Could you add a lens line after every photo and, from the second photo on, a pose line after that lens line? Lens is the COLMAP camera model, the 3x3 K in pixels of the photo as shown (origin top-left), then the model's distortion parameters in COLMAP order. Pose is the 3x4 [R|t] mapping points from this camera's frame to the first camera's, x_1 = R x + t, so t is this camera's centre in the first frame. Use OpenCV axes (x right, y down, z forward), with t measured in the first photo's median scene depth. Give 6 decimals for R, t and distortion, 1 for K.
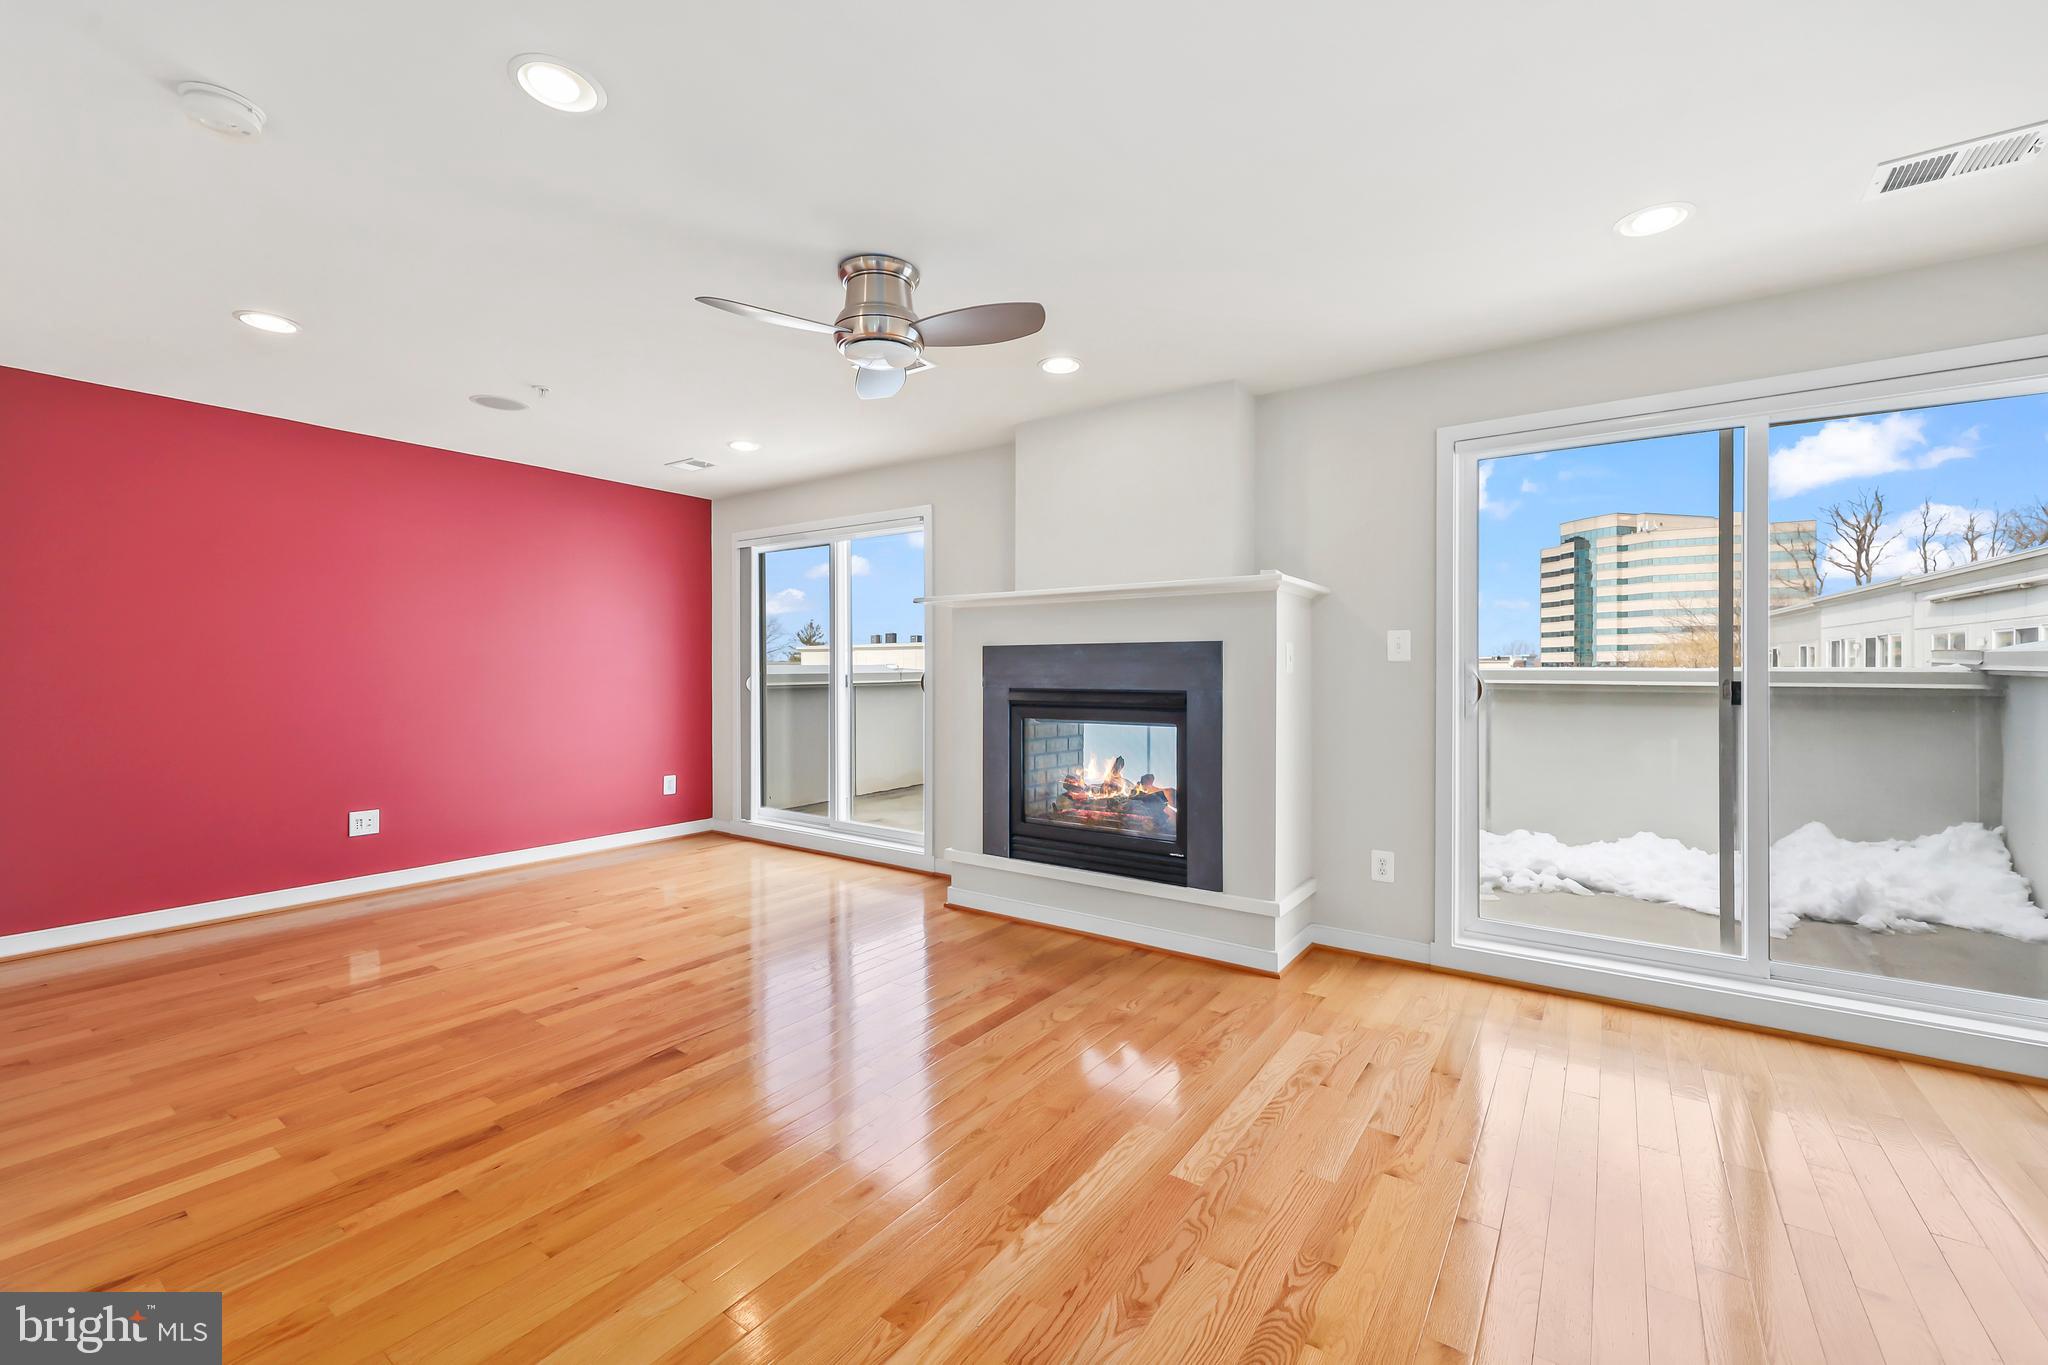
lens RADIAL K [[852.6, 0, 1060.4], [0, 852.6, 676.3], [0, 0, 1]] dist [-0.012842, 0.000409]
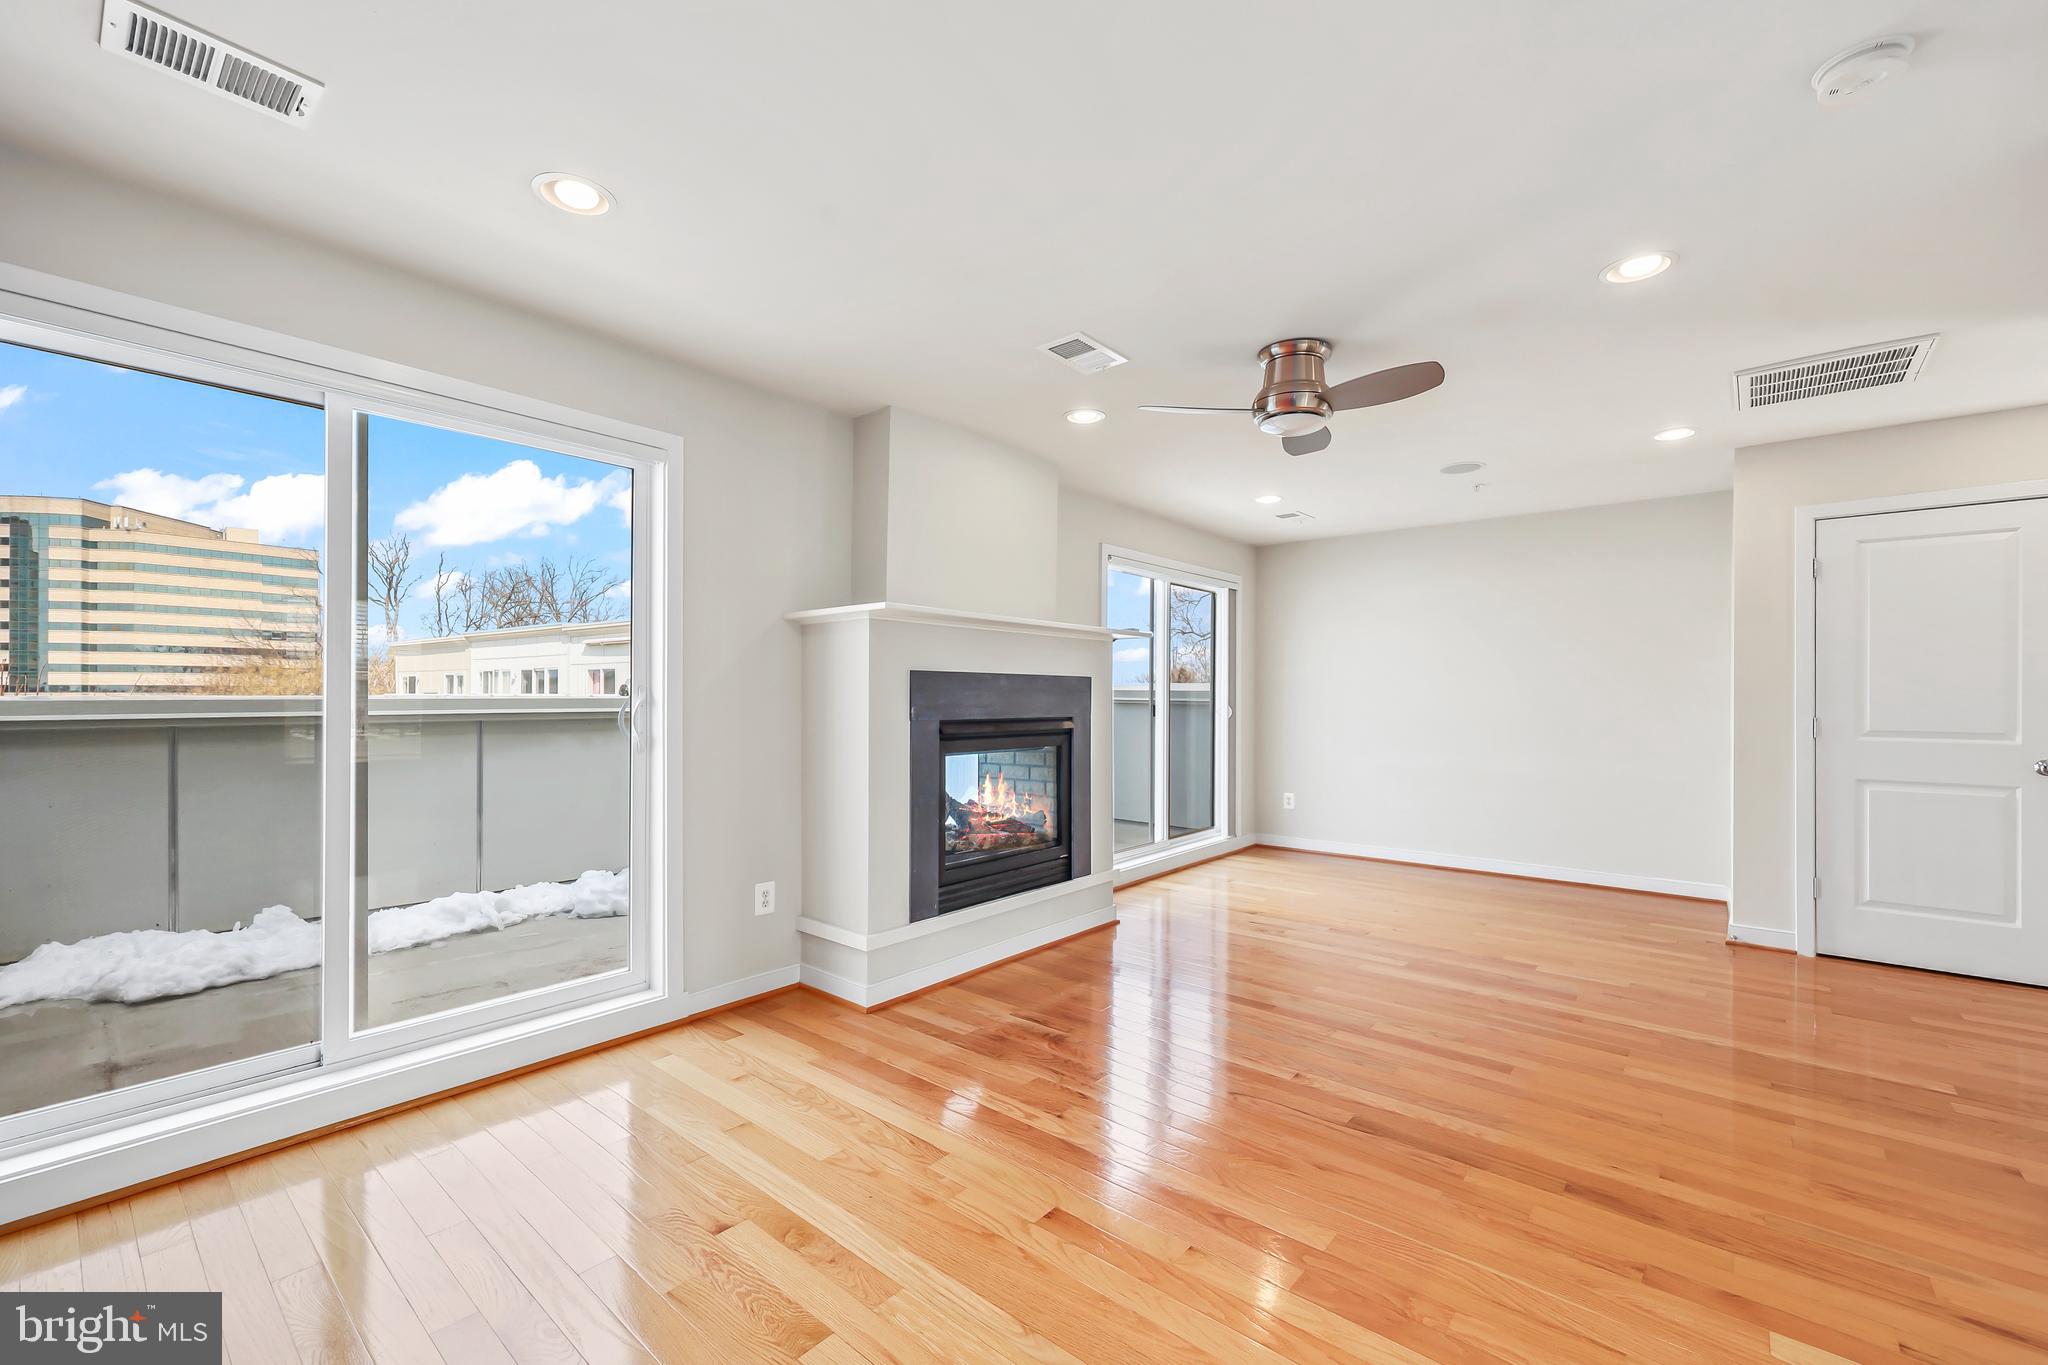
lens RADIAL K [[833.4, 0, 1034.6], [0, 833.4, 690.7], [0, 0, 1]] dist [0.000204, -0.000098]
pose [[0.092552, 0.006336, 0.995688, -0.704172], [0.007082, 0.999950, -0.007021, -0.007870], [-0.995683, 0.007701, 0.092502, 0.640410]]
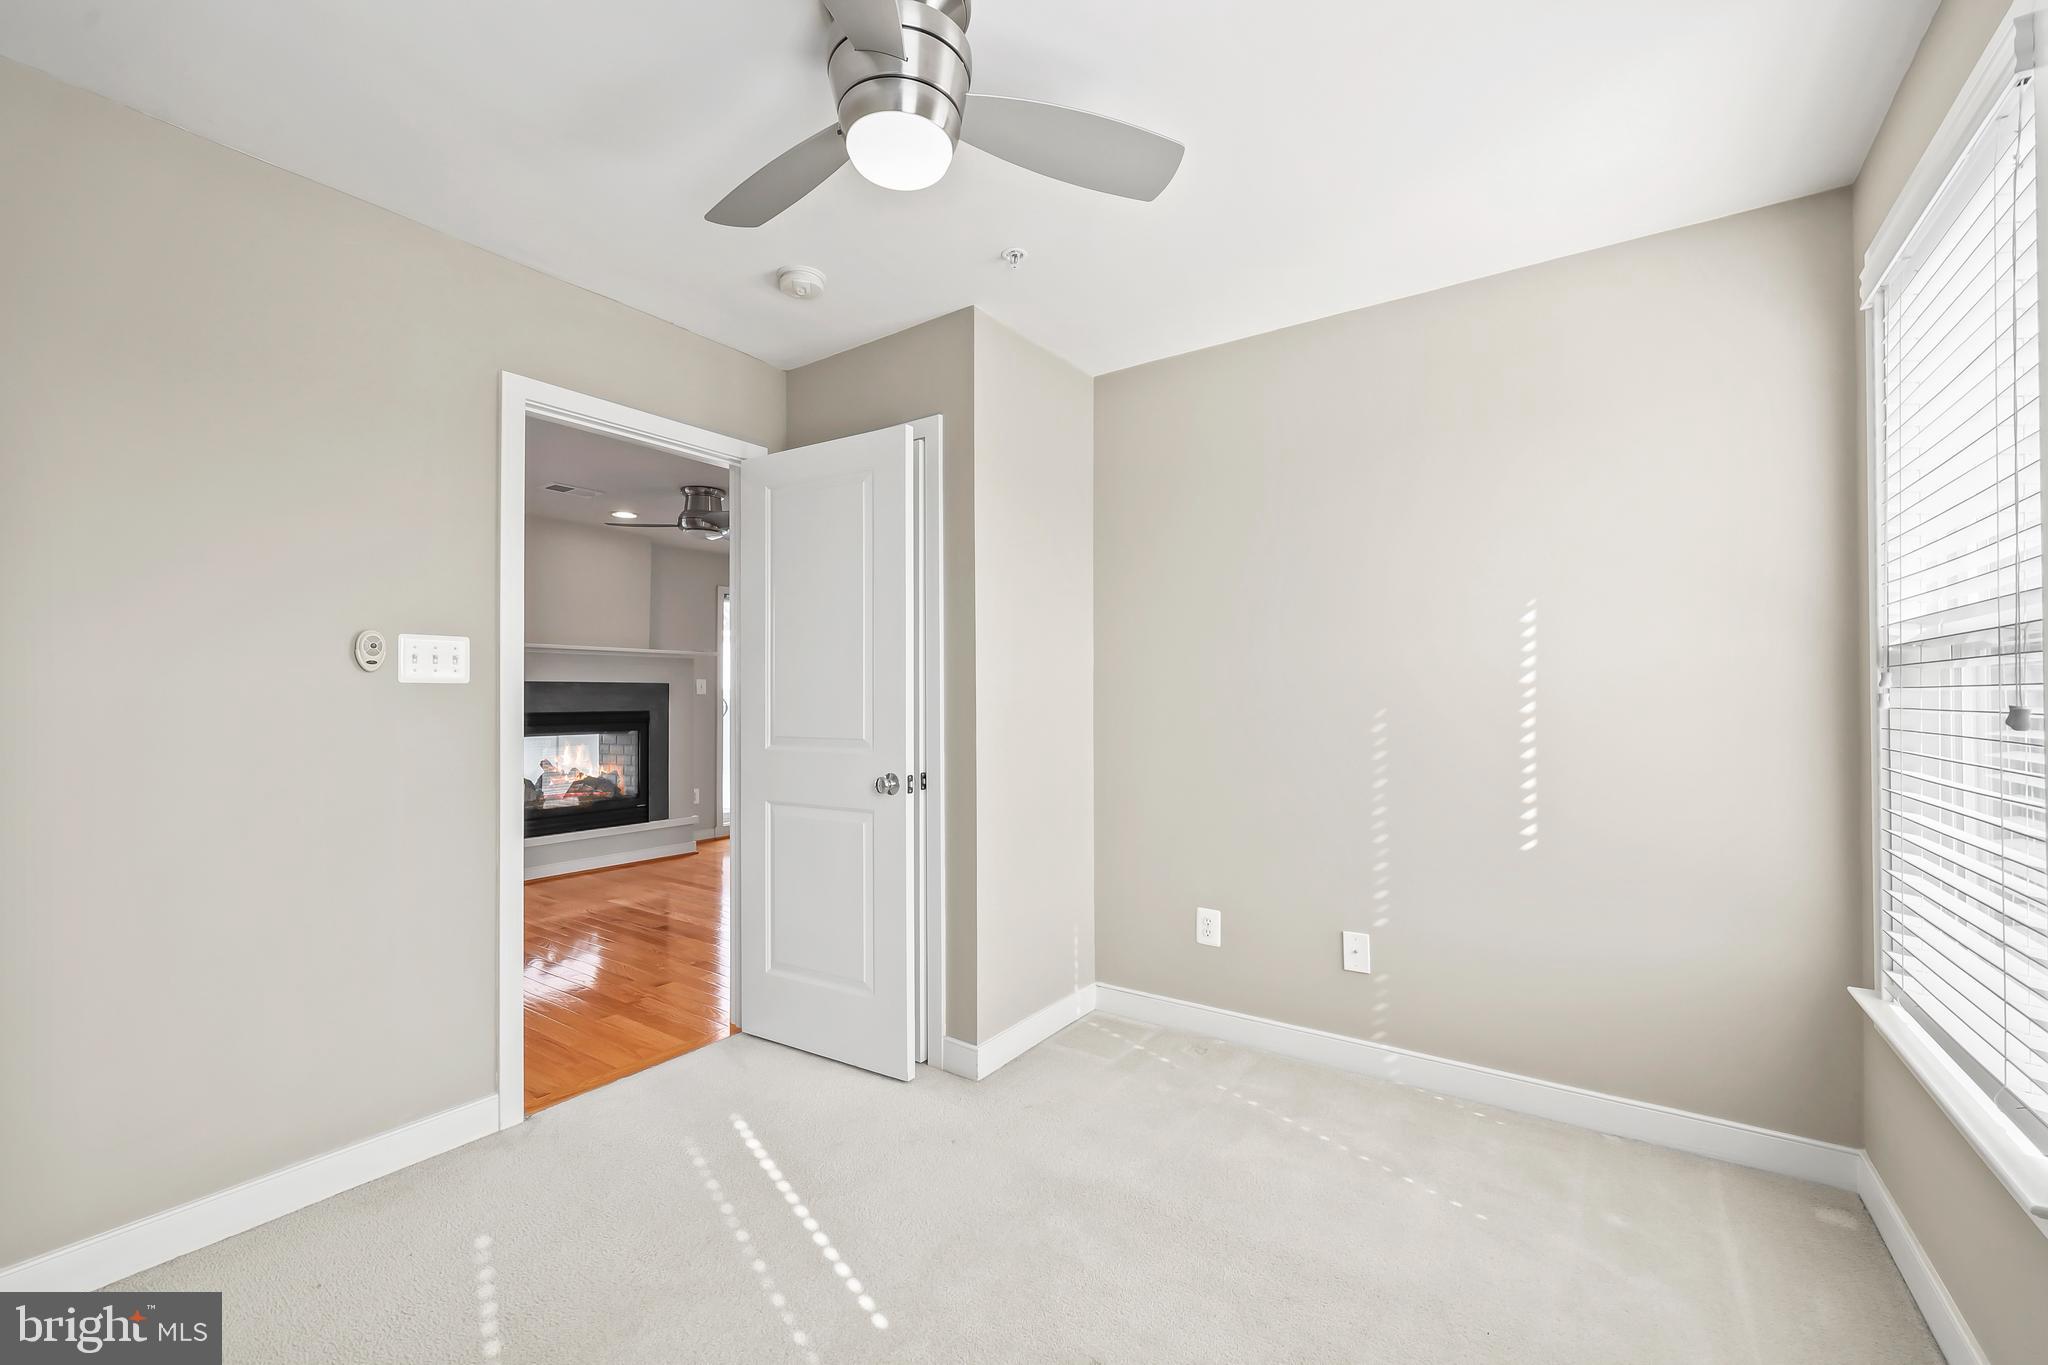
lens RADIAL K [[833.4, 0, 1034.6], [0, 833.4, 690.7], [0, 0, 1]] dist [0.000204, -0.000098]
pose [[0.010782, 0.007388, 0.999915, -1.075782], [0.005420, 0.999958, -0.007447, -0.004690], [-0.999927, 0.005500, 0.010741, 0.119562]]
